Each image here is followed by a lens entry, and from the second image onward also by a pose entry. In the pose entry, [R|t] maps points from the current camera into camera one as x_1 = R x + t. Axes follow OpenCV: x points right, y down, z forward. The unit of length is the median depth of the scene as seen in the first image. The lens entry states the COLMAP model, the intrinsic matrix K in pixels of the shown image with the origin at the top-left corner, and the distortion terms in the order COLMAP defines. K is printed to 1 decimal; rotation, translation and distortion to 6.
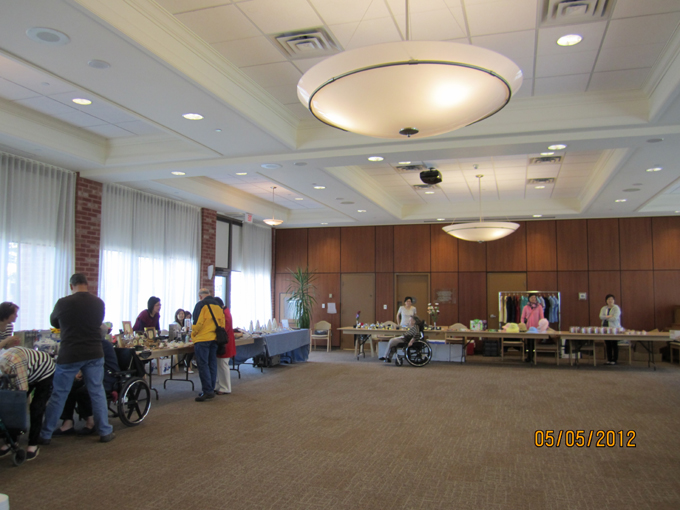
lens RADIAL K [[569.0, 0, 340.0], [0, 569.0, 255.0], [0, 0, 1]] dist [-0.055134, 0.004588]
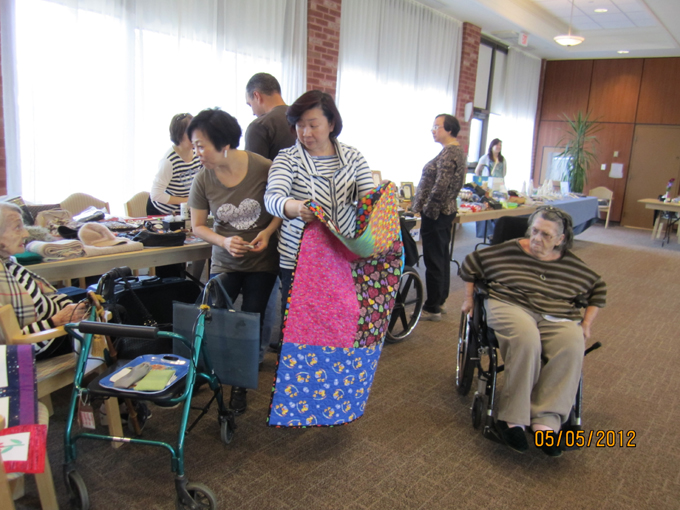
lens RADIAL K [[569.0, 0, 340.0], [0, 569.0, 255.0], [0, 0, 1]] dist [-0.055134, 0.004588]
pose [[0.933159, 0.118928, -0.339221, -0.108324], [-0.029270, 0.965690, 0.258044, 0.024591], [0.358271, -0.230867, 0.904623, 0.209471]]
